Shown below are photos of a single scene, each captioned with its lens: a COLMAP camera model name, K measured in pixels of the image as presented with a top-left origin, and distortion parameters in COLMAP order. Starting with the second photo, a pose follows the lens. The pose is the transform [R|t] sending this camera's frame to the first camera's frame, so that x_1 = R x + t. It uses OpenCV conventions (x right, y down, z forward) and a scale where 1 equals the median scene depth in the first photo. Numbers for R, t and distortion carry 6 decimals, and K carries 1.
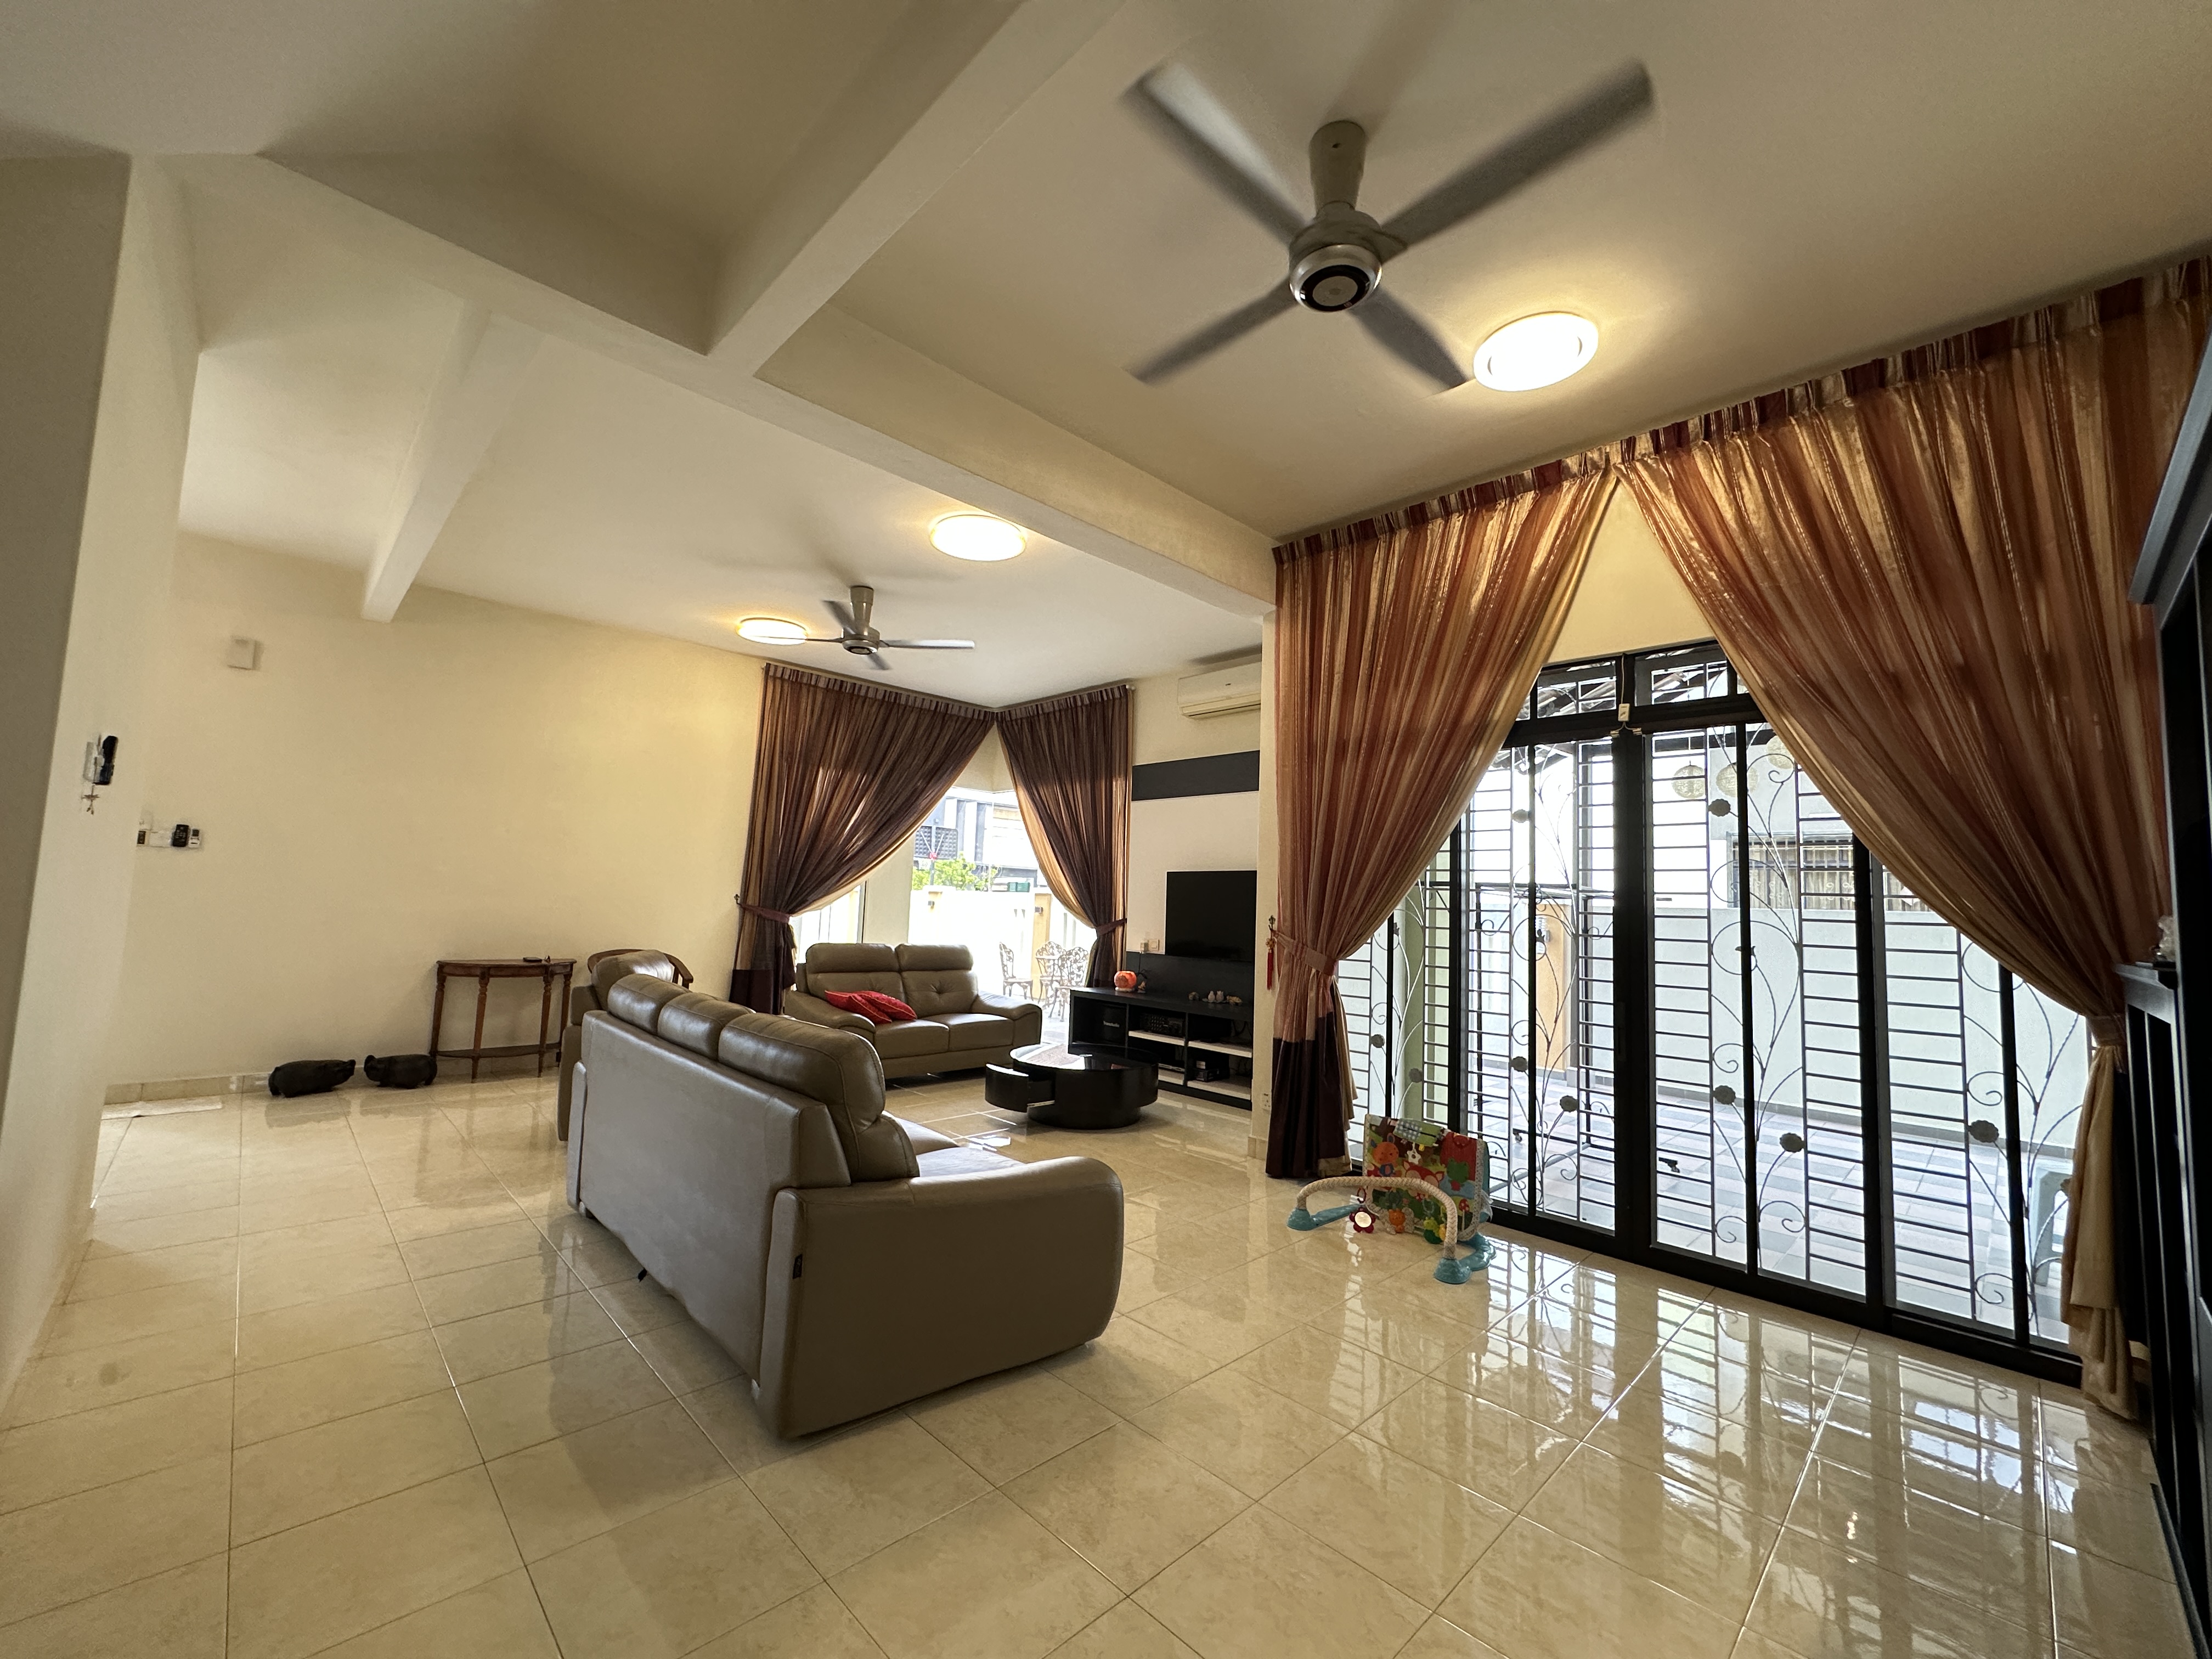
lens RADIAL K [[886.9, 0, 1109.2], [0, 886.9, 831.5], [0, 0, 1]] dist [0.002499, 0.000042]
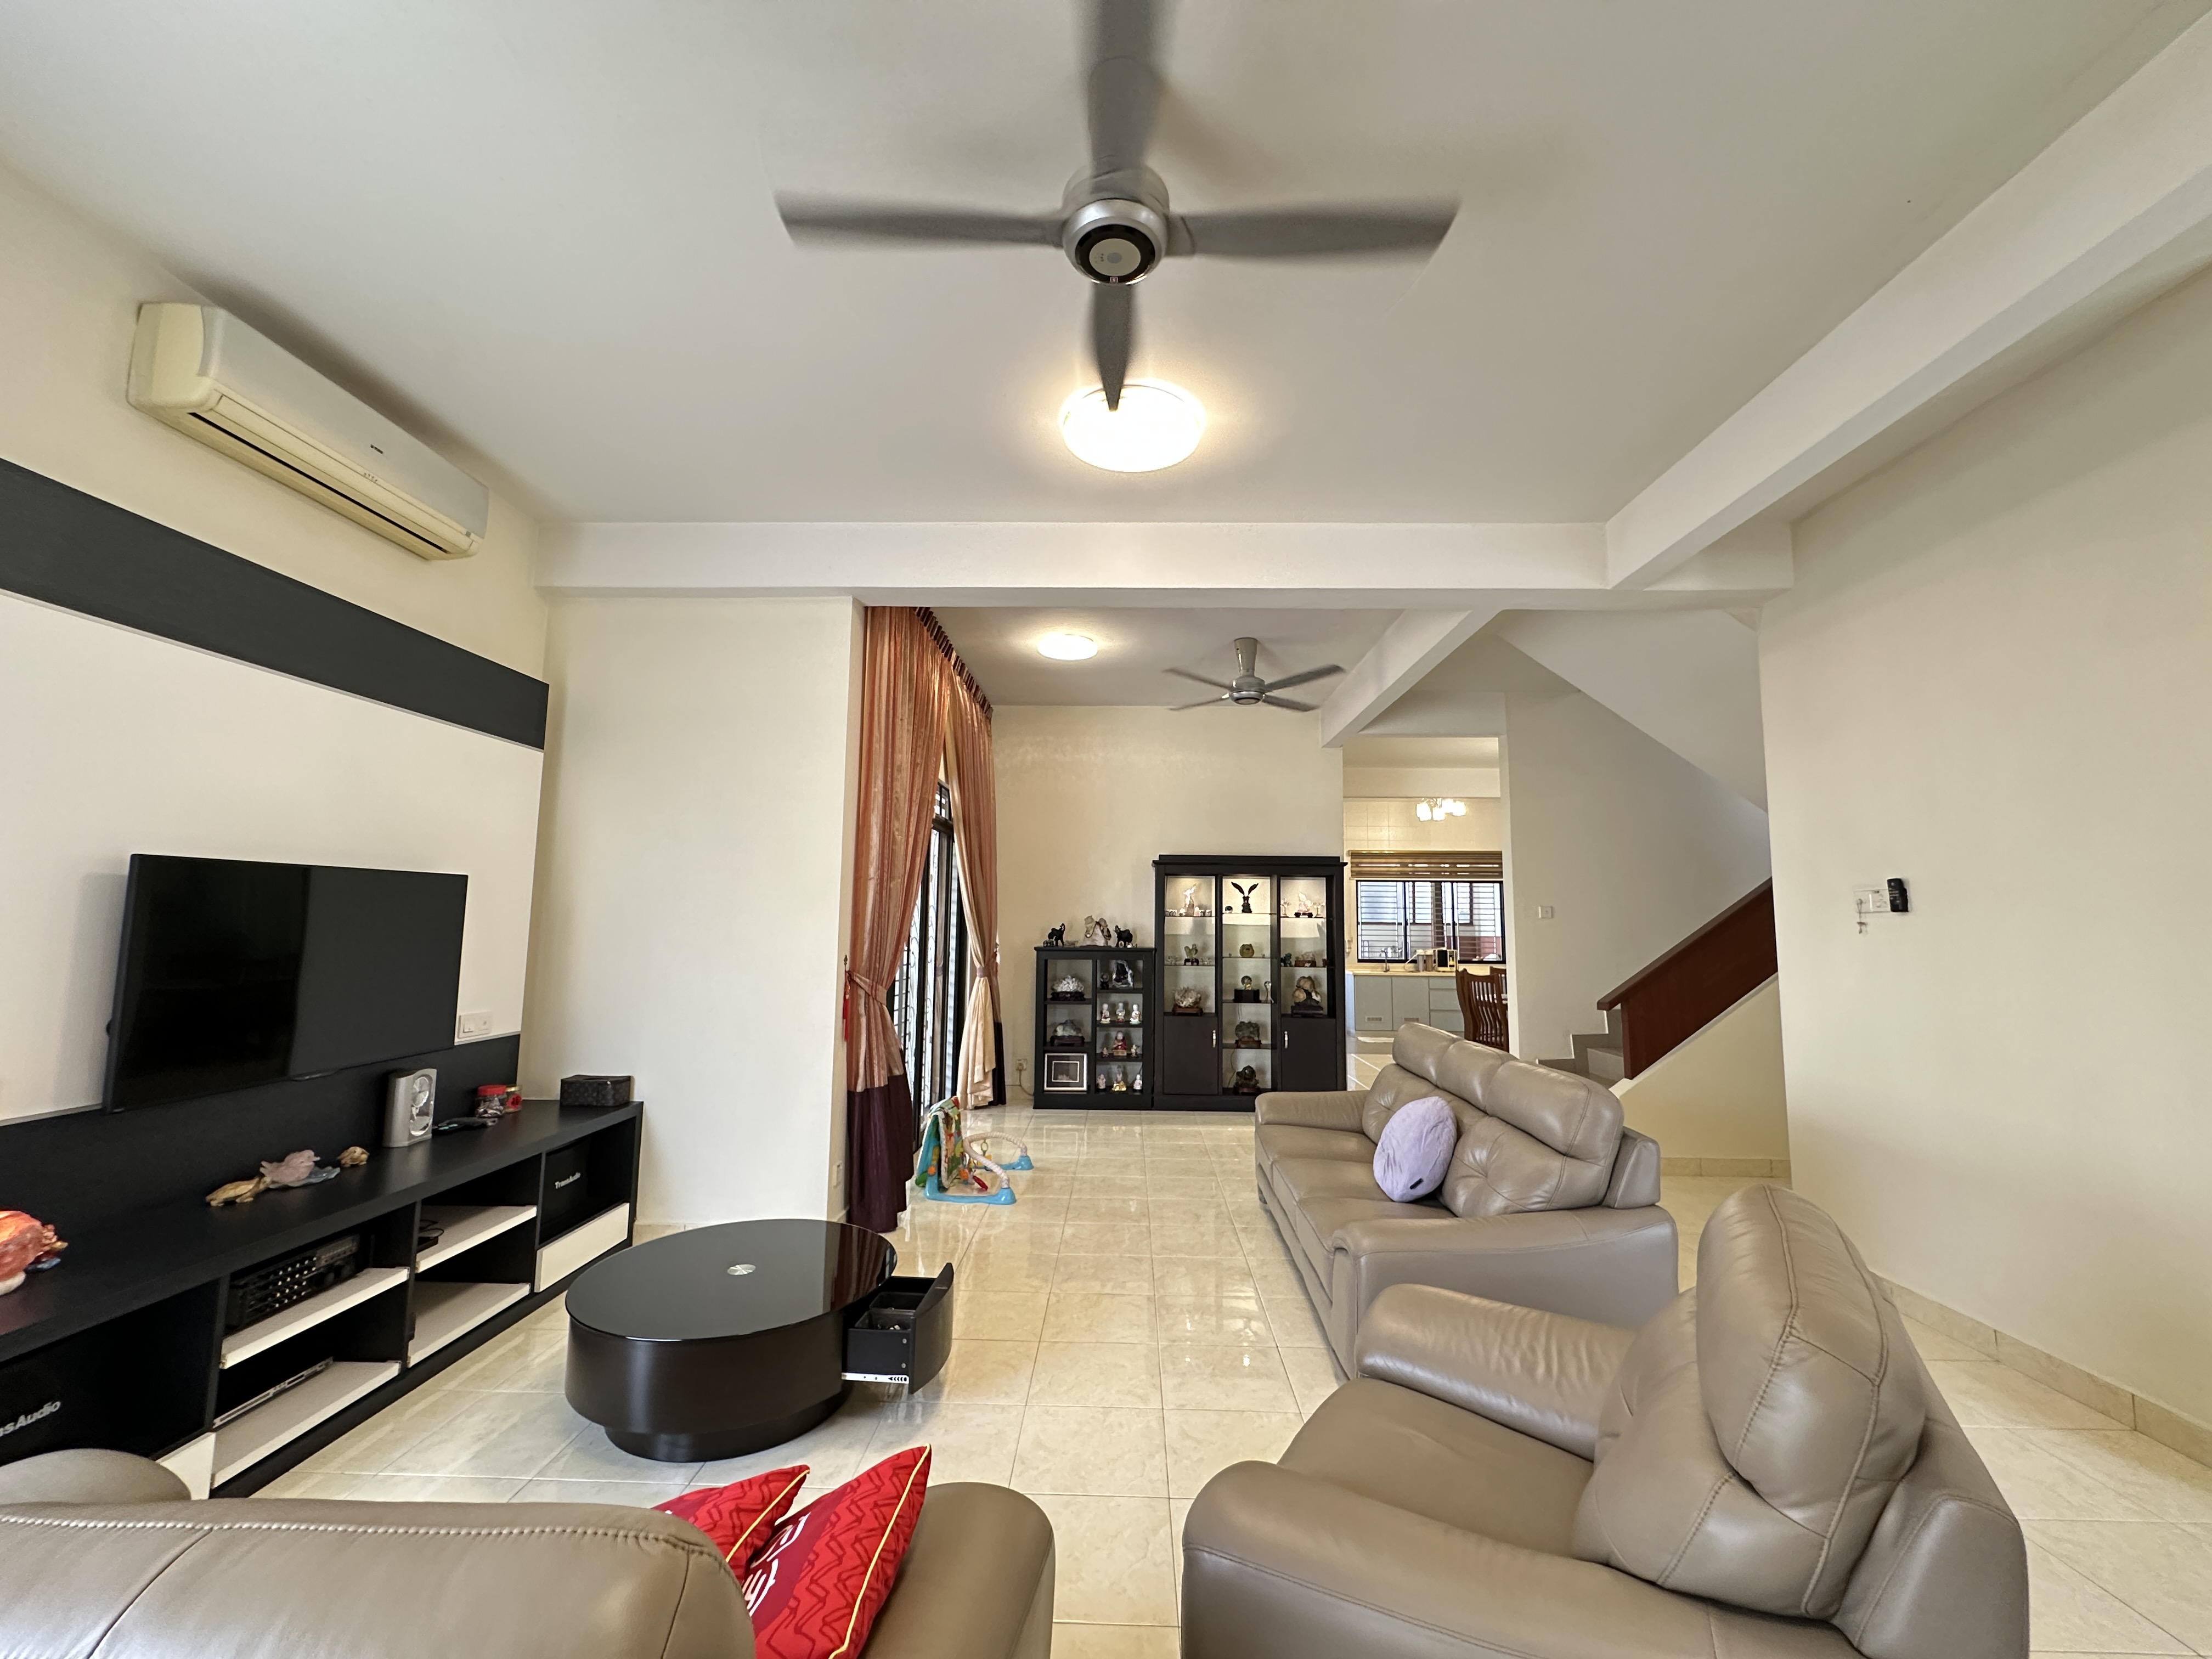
lens RADIAL K [[886.9, 0, 1109.2], [0, 886.9, 831.5], [0, 0, 1]] dist [0.002499, 0.000042]
pose [[-0.699539, 0.030465, 0.713945, -0.418599], [-0.097531, 0.985671, -0.137622, 0.048136], [-0.707907, -0.165903, -0.686544, 0.976226]]
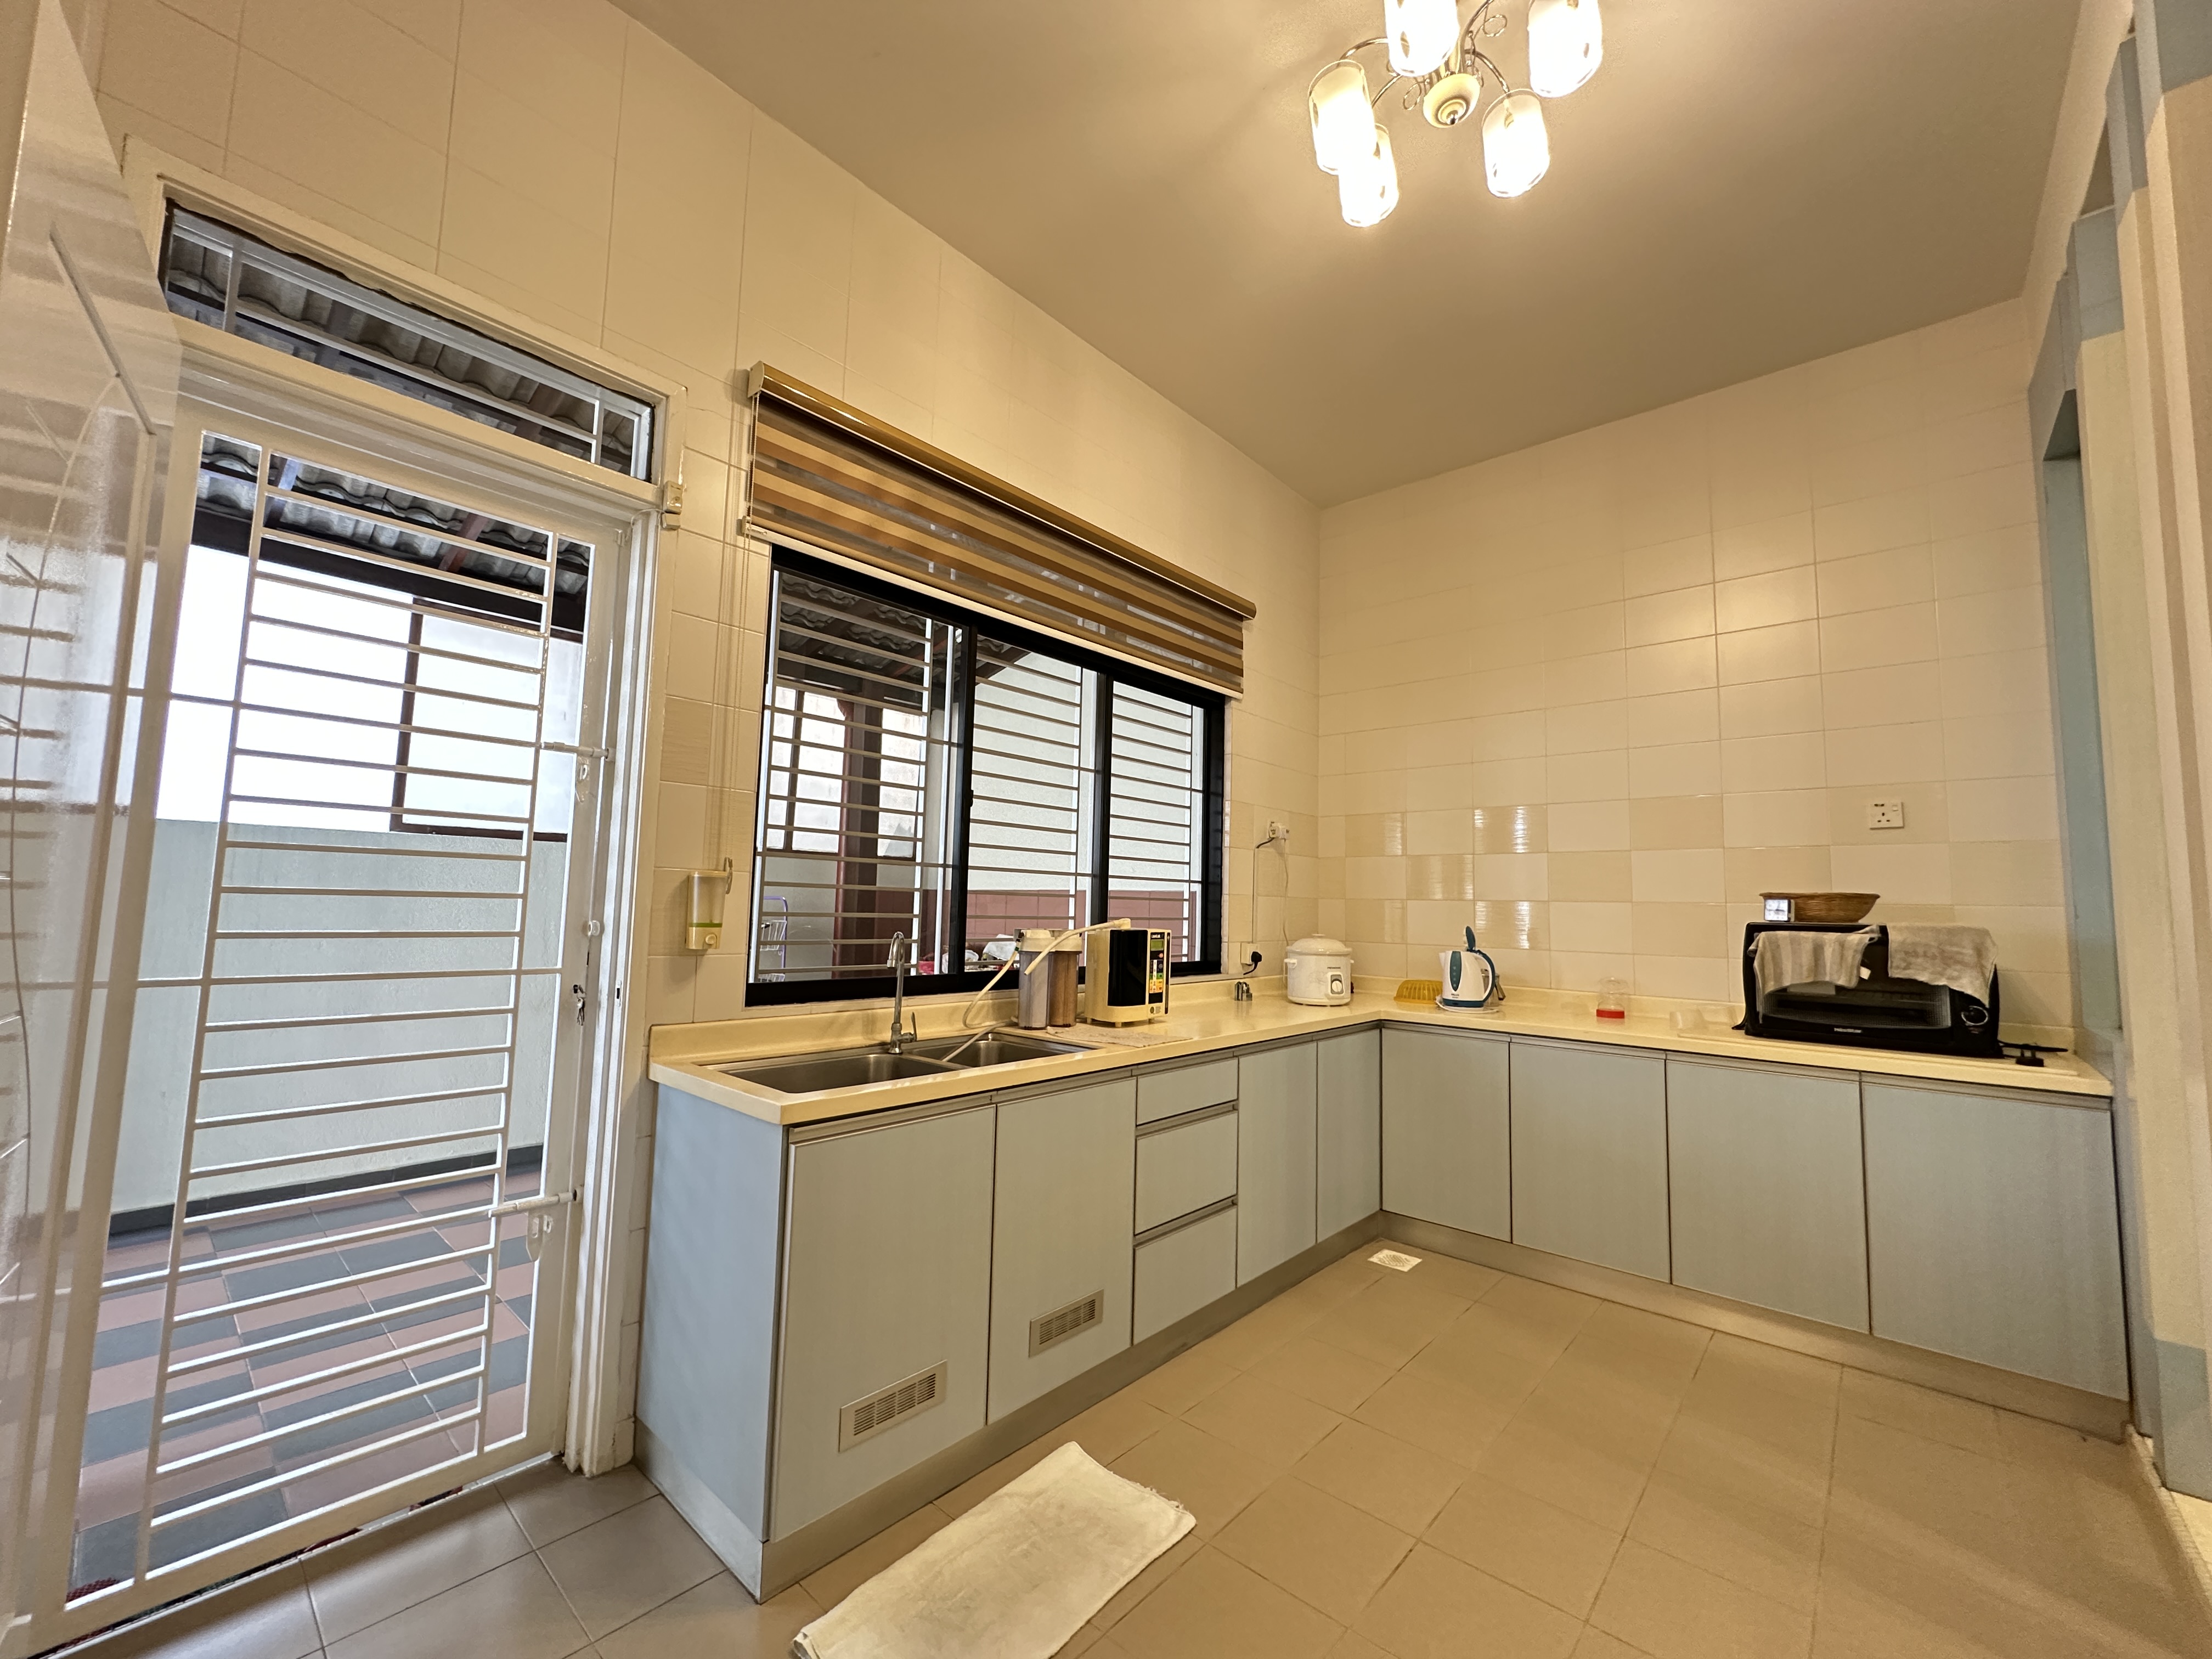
lens RADIAL K [[886.9, 0, 1109.2], [0, 886.9, 831.5], [0, 0, 1]] dist [0.002499, 0.000042]
pose [[-0.994840, -0.065530, -0.077461, 0.428487], [-0.051130, 0.983221, -0.175106, 0.000087], [0.087636, -0.170241, -0.981498, -0.342372]]
